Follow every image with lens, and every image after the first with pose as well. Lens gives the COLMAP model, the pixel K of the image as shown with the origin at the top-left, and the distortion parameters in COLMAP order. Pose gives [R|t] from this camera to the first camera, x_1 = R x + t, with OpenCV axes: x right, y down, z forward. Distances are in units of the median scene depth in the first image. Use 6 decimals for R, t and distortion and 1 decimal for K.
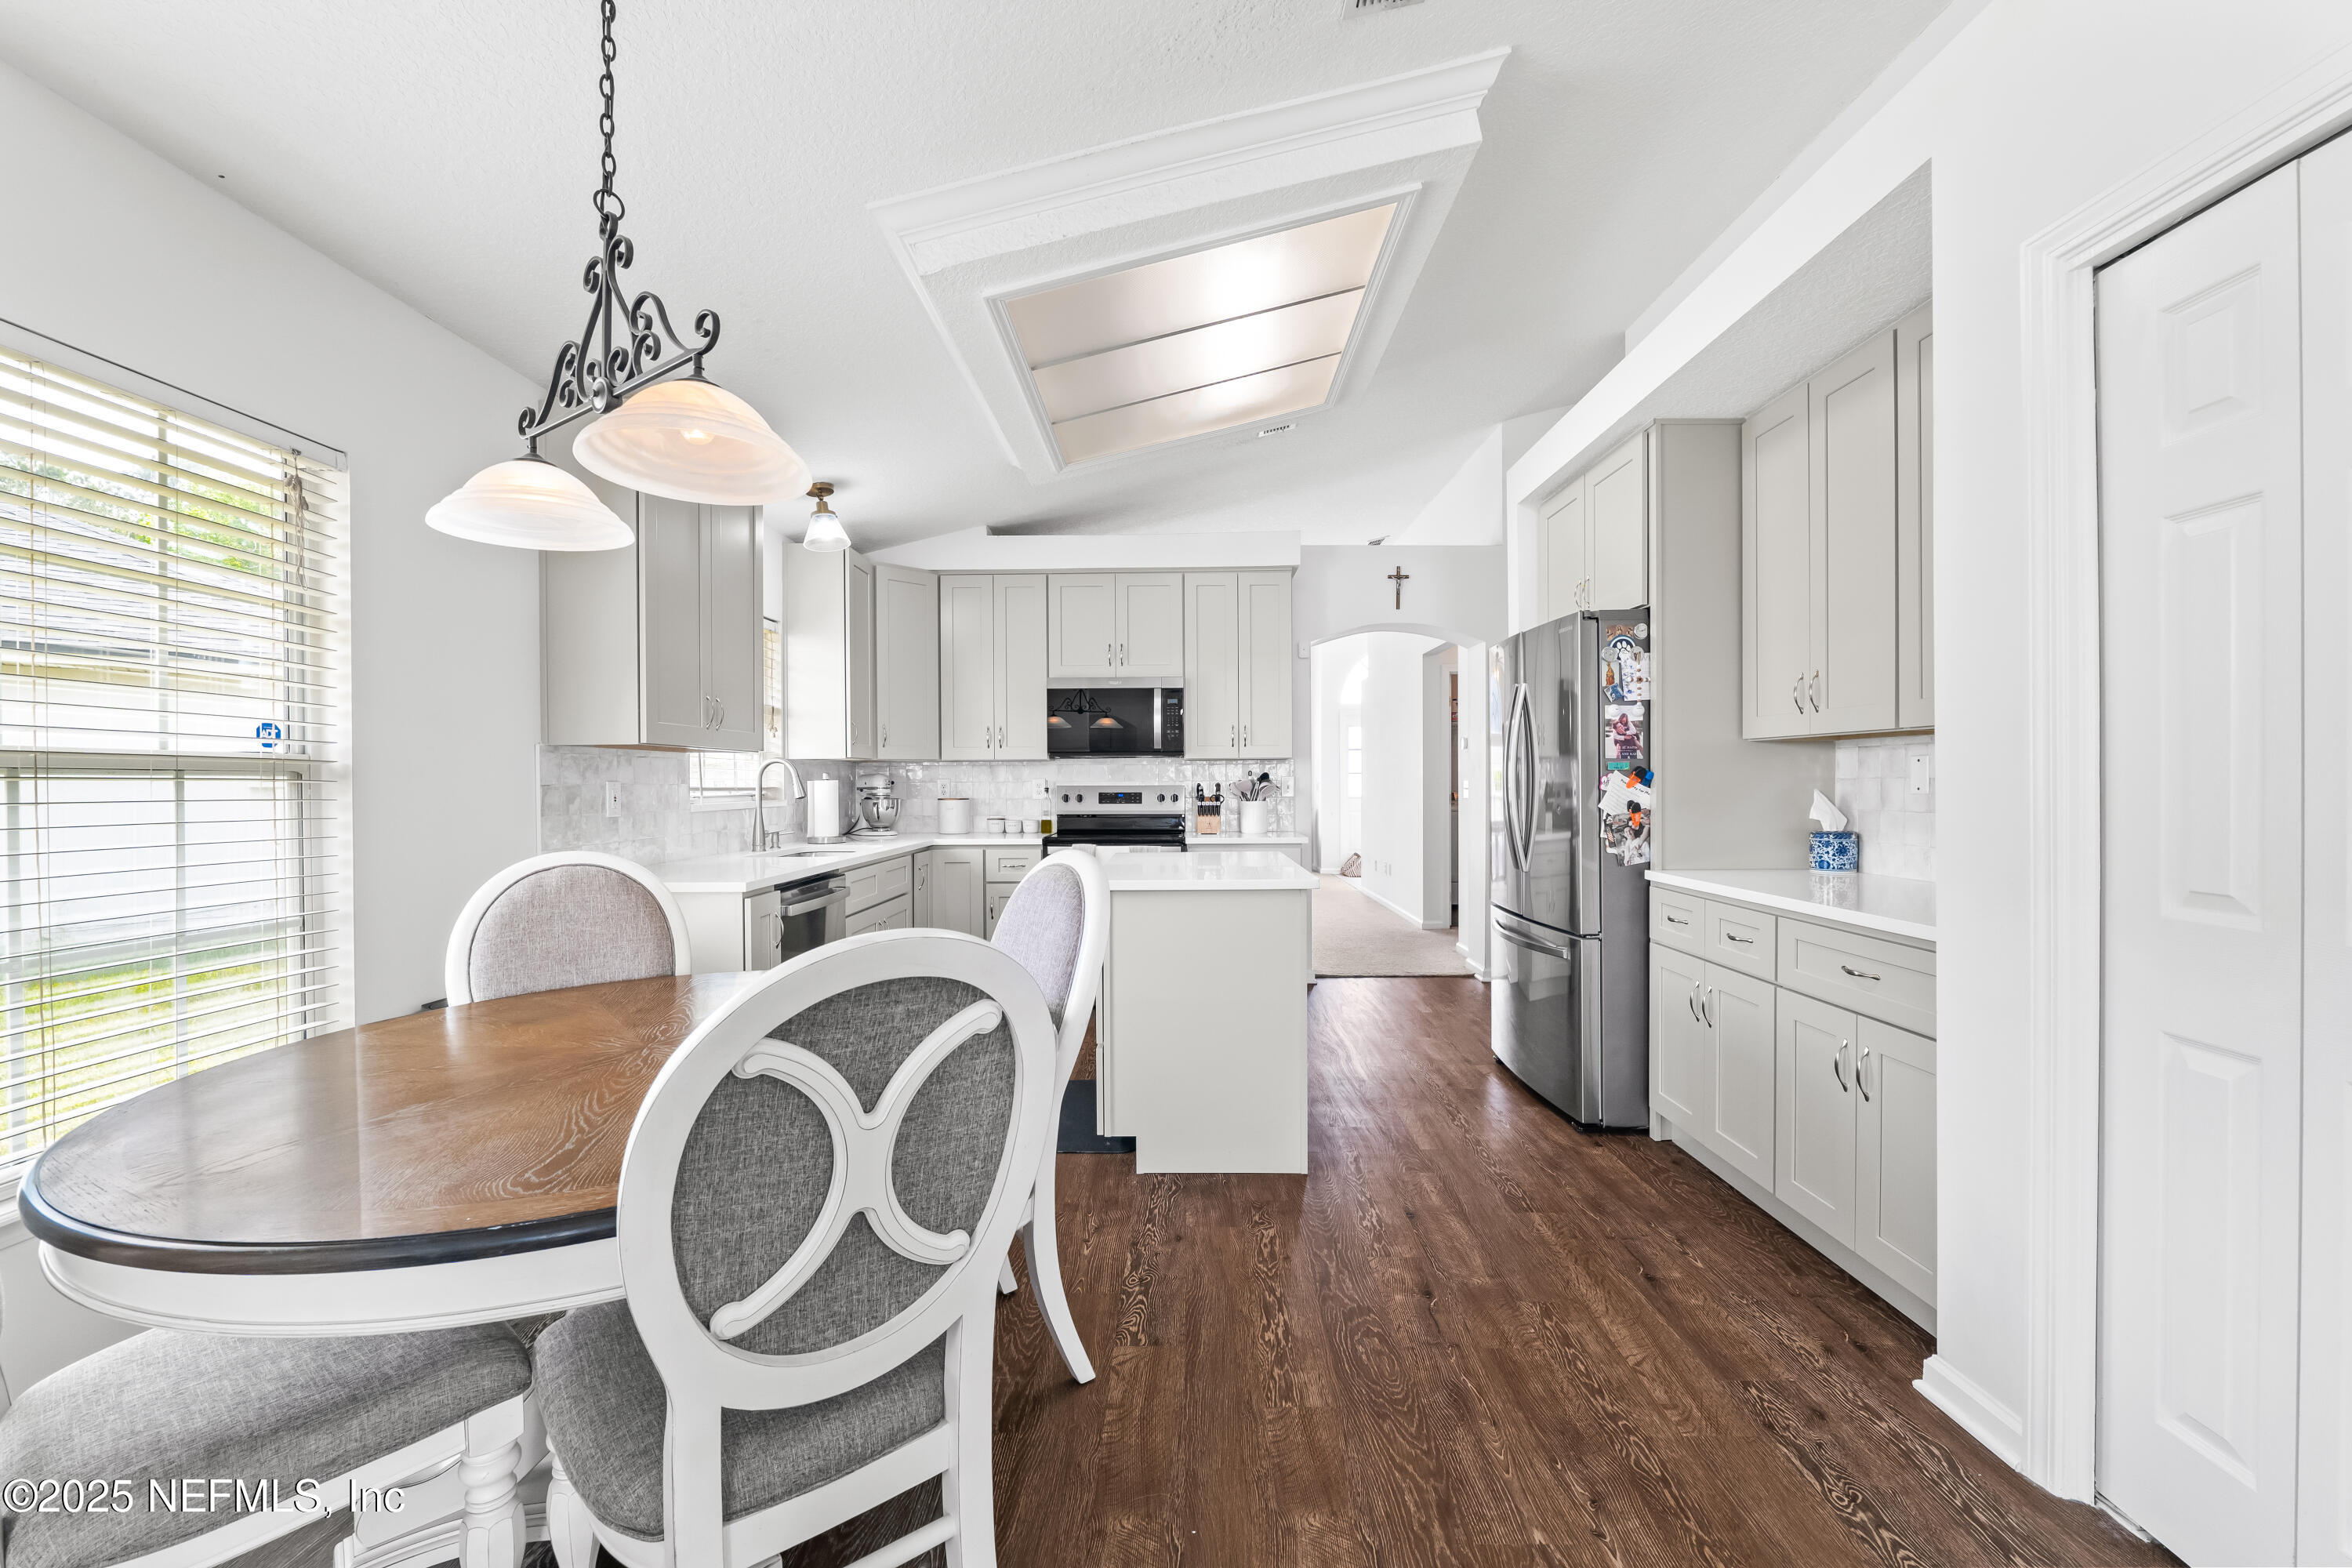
lens RADIAL K [[982.4, 0, 1168.1], [0, 982.4, 785.7], [0, 0, 1]] dist [-0.013426, 0.000645]
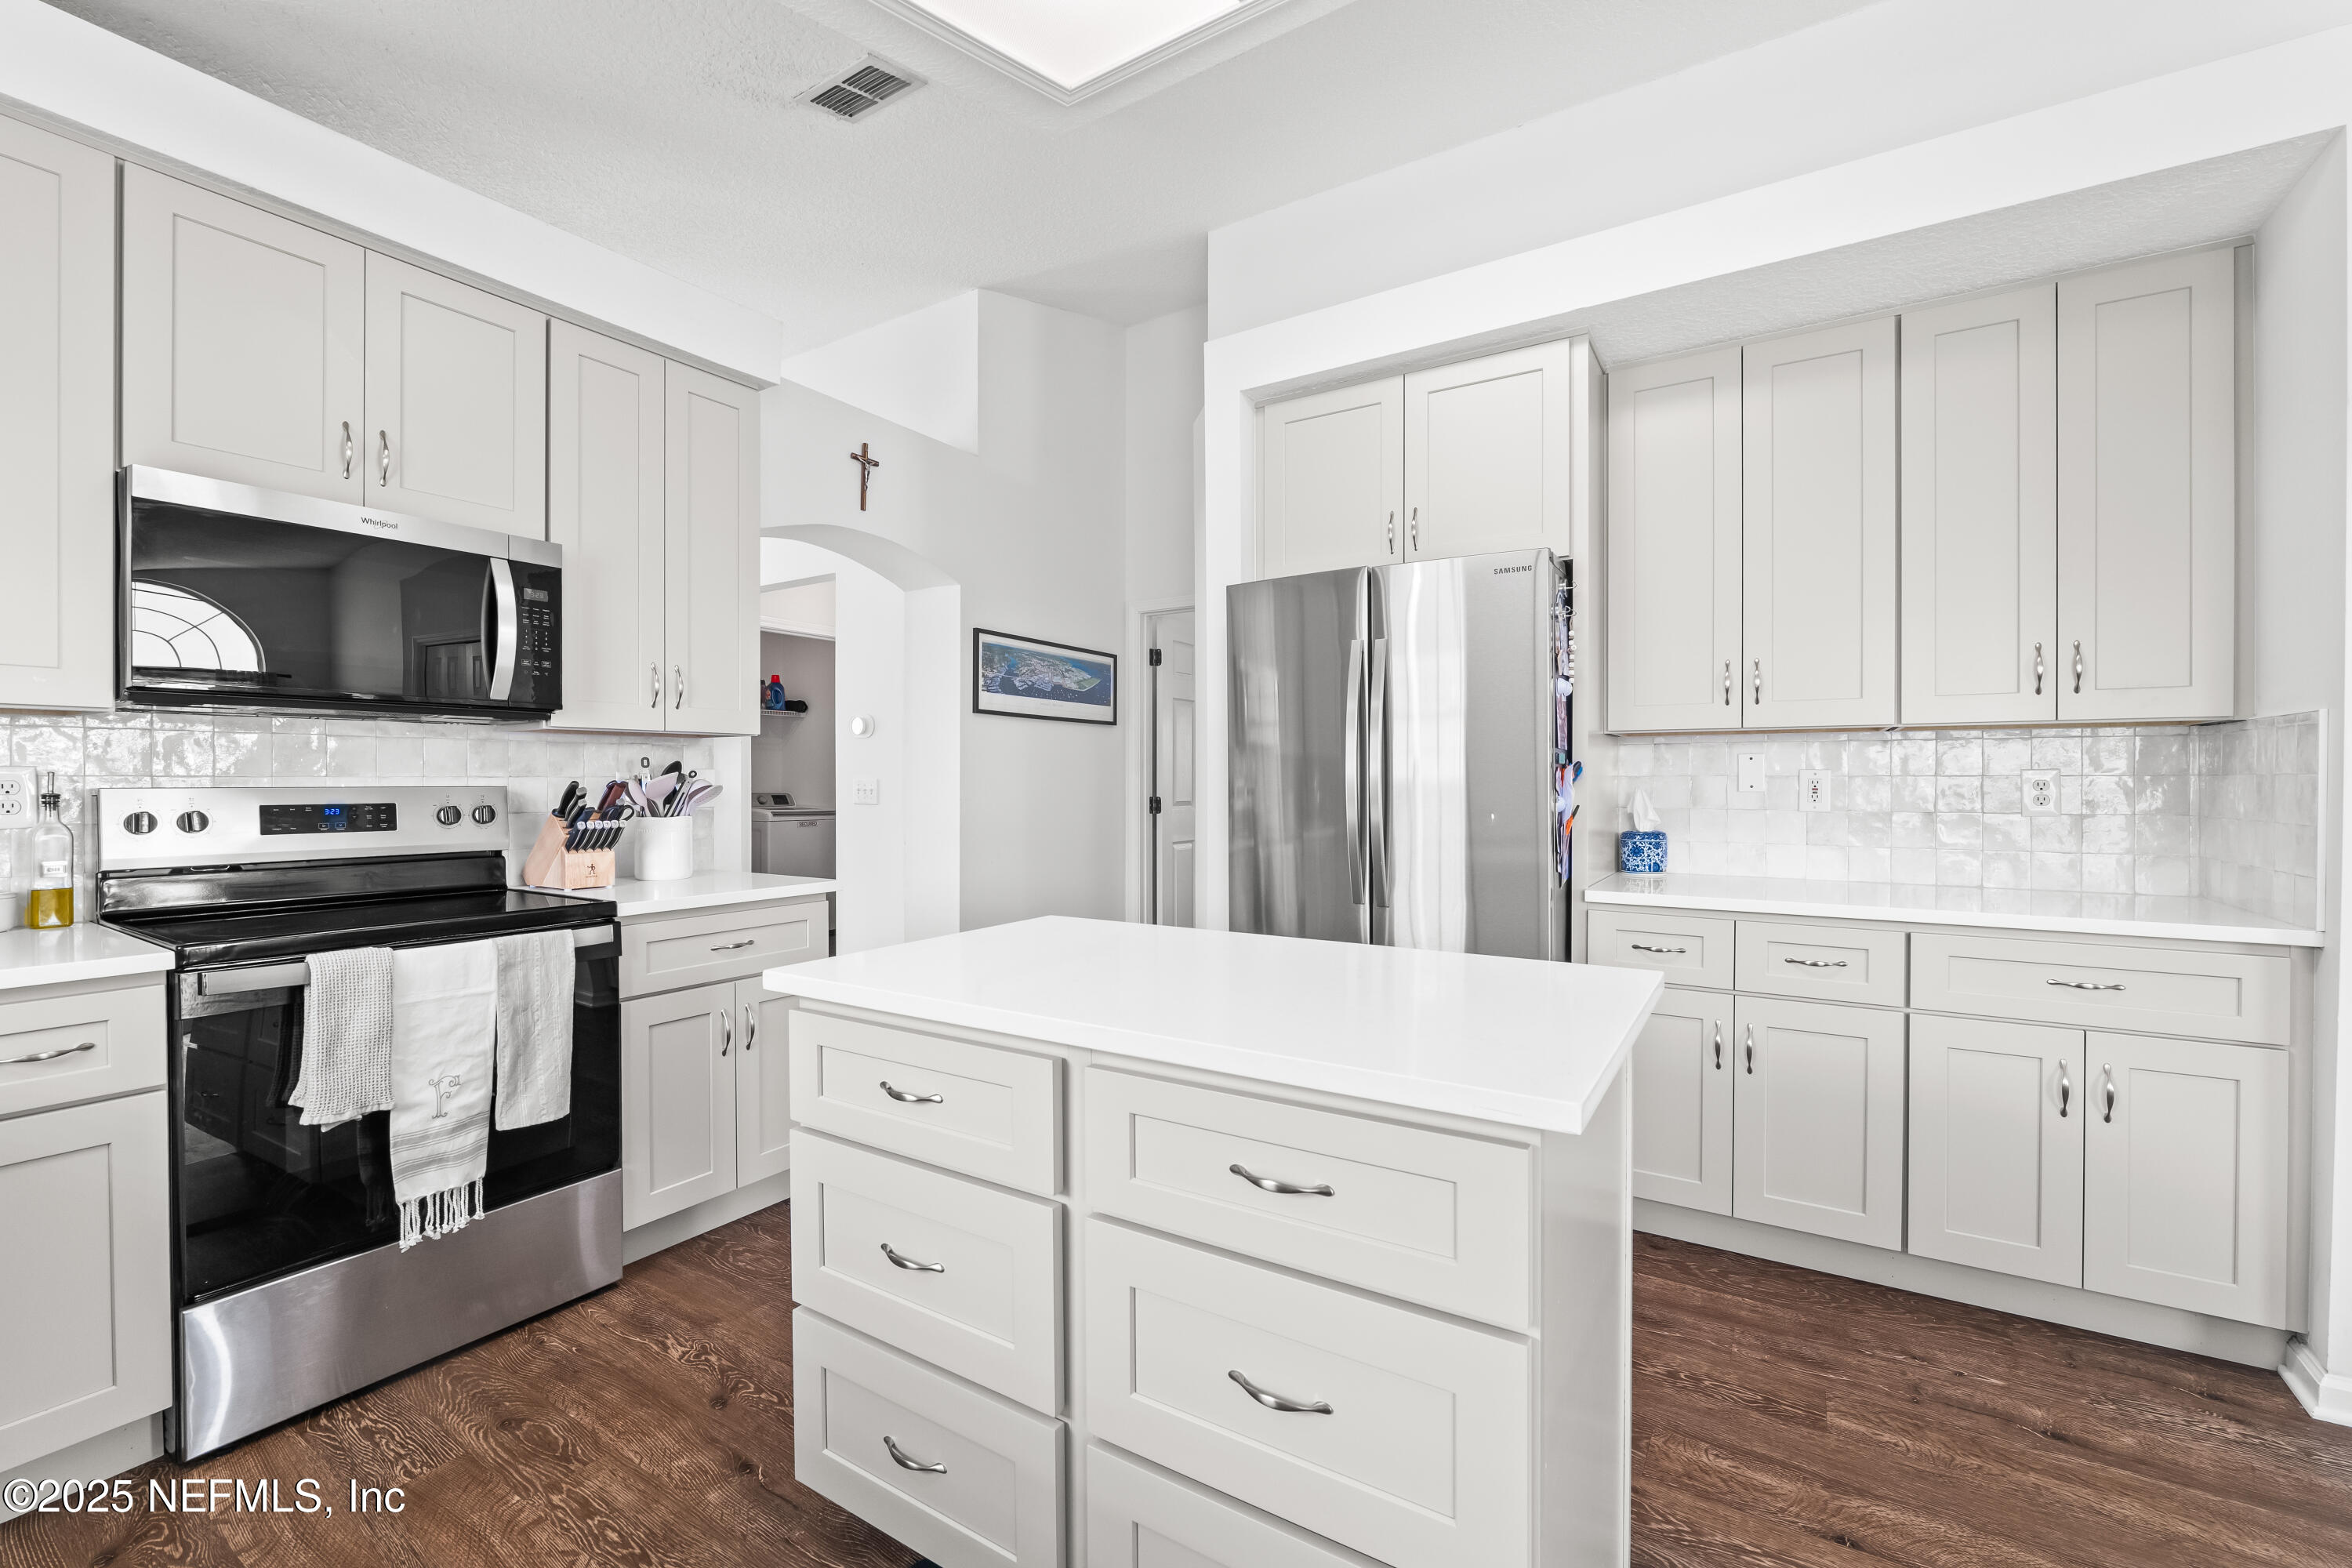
lens RADIAL K [[982.4, 0, 1168.1], [0, 982.4, 785.7], [0, 0, 1]] dist [-0.013426, 0.000645]
pose [[0.519395, -0.000826, 0.854534, -0.217773], [0.002058, 0.999998, -0.000284, 0.000181], [-0.854532, 0.001906, 0.519396, 0.521459]]
